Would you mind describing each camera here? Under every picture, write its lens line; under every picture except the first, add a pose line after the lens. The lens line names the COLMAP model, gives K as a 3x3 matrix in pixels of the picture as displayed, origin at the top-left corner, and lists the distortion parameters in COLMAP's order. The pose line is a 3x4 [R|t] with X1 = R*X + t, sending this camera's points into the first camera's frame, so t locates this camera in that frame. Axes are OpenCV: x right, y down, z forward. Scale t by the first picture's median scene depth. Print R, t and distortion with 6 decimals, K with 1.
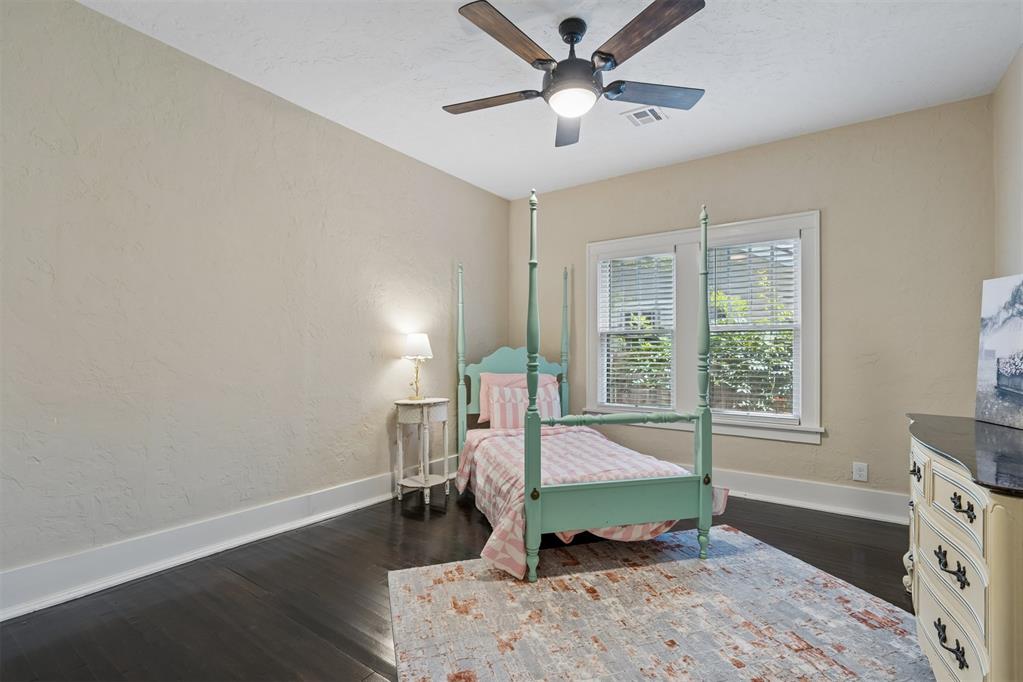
lens RADIAL K [[469.3, 0, 514.1], [0, 469.3, 340.5], [0, 0, 1]] dist [-0.004543, 0.000422]
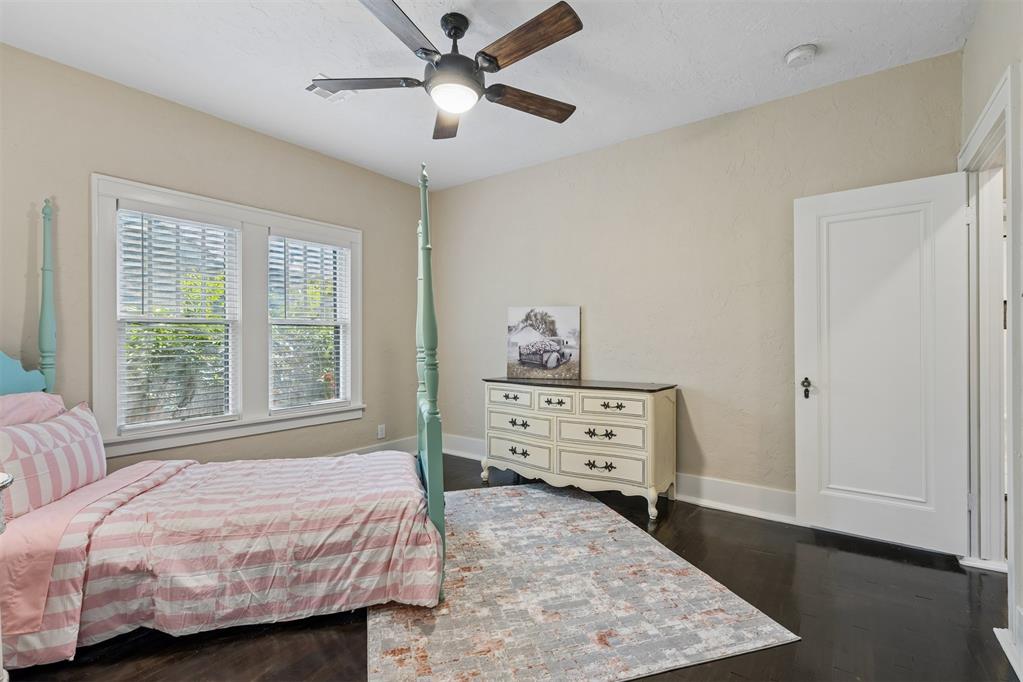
lens RADIAL K [[469.3, 0, 514.0], [0, 469.3, 341.3], [0, 0, 1]] dist [-0.004543, 0.000422]
pose [[0.009502, -0.011690, 0.999887, -0.936068], [-0.016477, 0.999794, 0.011845, -0.006697], [-0.999819, -0.016588, 0.009307, 0.914118]]
